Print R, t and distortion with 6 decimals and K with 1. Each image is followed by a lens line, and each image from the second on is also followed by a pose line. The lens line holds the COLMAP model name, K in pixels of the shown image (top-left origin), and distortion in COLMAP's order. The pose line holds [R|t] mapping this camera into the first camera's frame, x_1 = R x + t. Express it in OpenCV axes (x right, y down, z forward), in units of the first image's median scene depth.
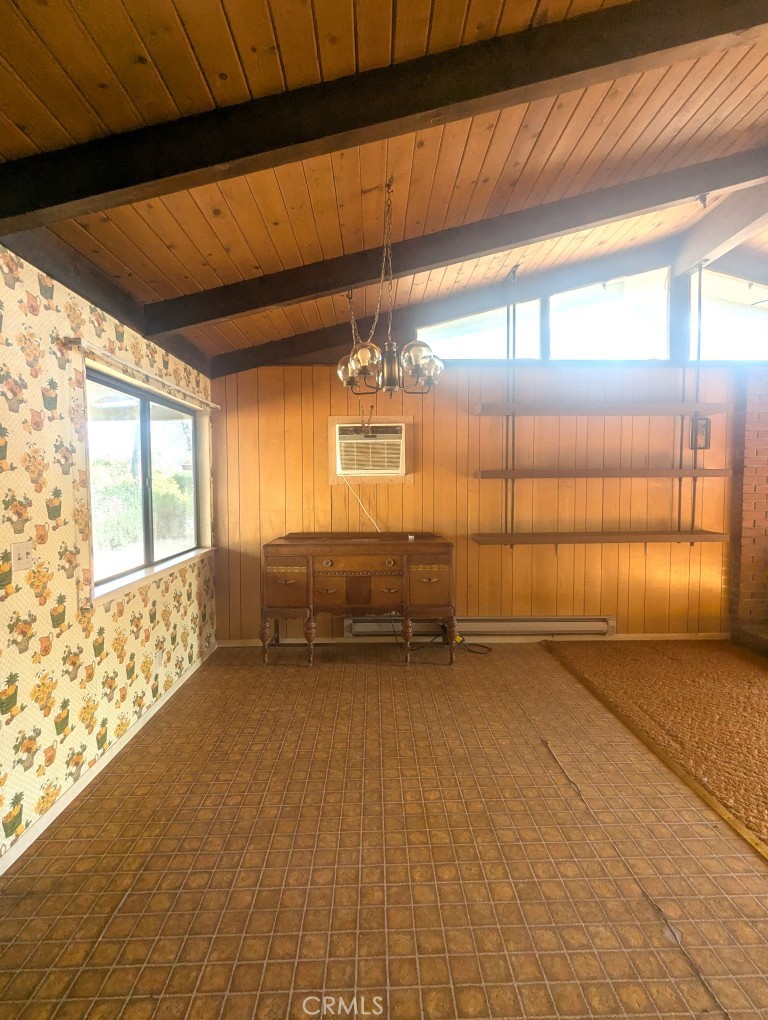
lens RADIAL K [[486.4, 0, 384.1], [0, 486.4, 507.1], [0, 0, 1]] dist [-0.000404, 0.000369]
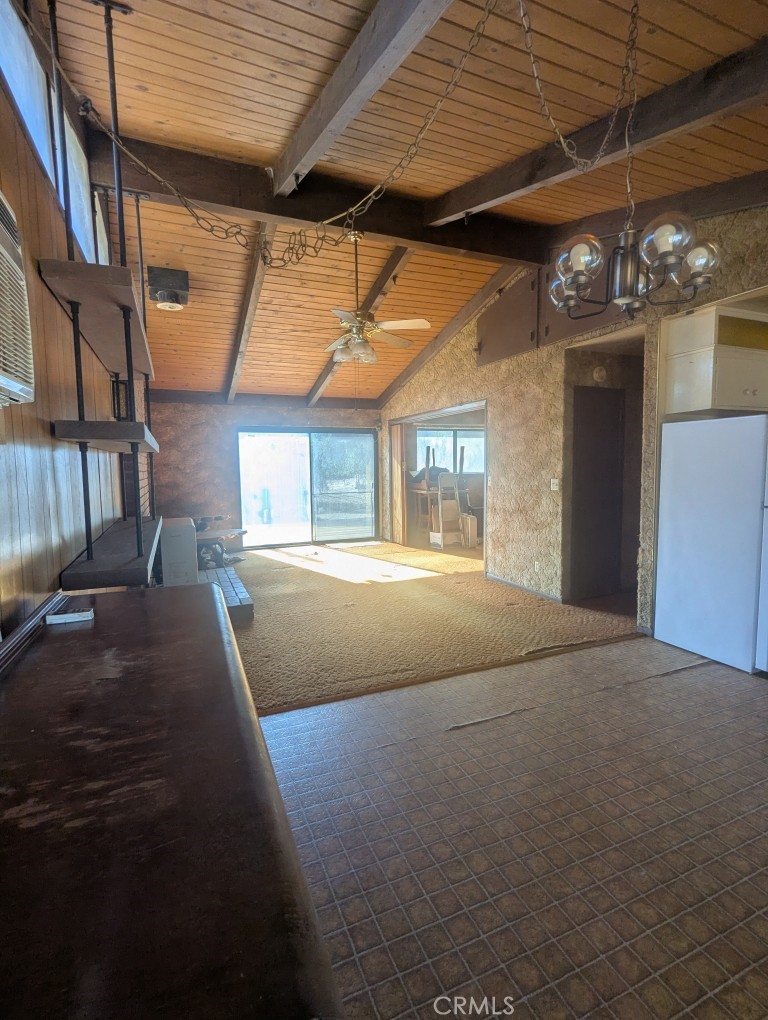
lens RADIAL K [[485.5, 0, 384.0], [0, 485.5, 510.0], [0, 0, 1]] dist [-0.001876, 0.000184]
pose [[-0.373709, -0.074248, 0.924569, -0.292507], [0.056527, 0.993115, 0.102601, -0.025166], [-0.925822, 0.090606, -0.366939, 0.922643]]
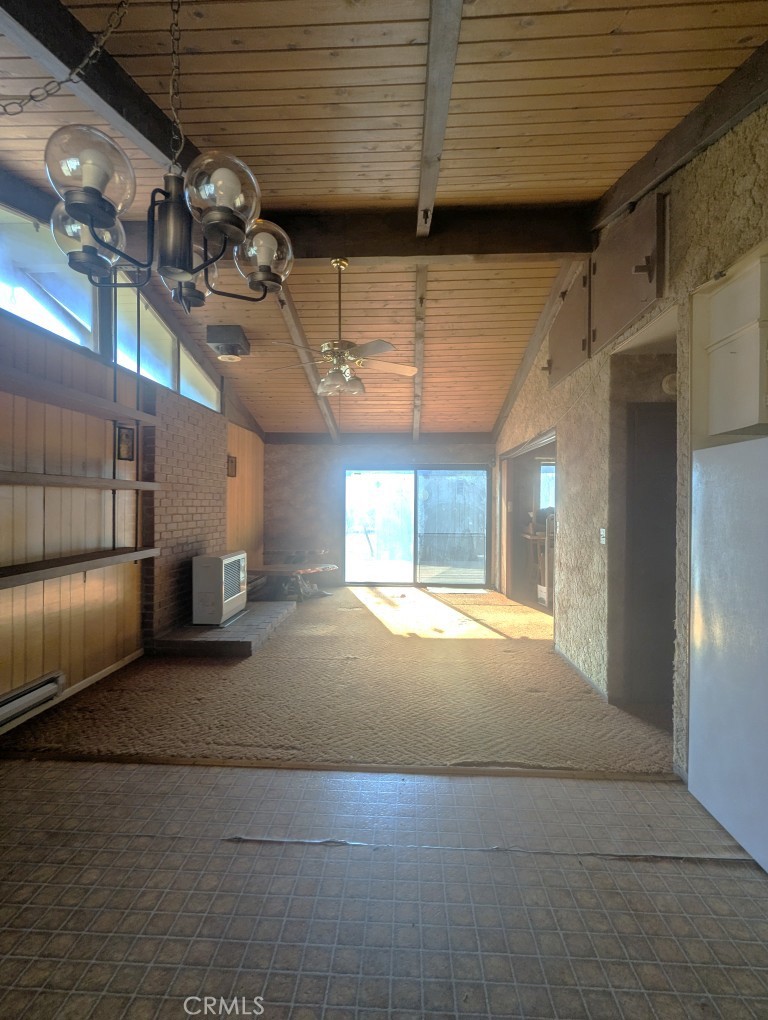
lens RADIAL K [[486.4, 0, 384.1], [0, 486.4, 507.1], [0, 0, 1]] dist [-0.000404, 0.000369]
pose [[0.072458, -0.002949, 0.997367, -0.253053], [0.038455, 0.999260, 0.000160, -0.010148], [-0.996630, 0.038342, 0.072518, 0.450940]]
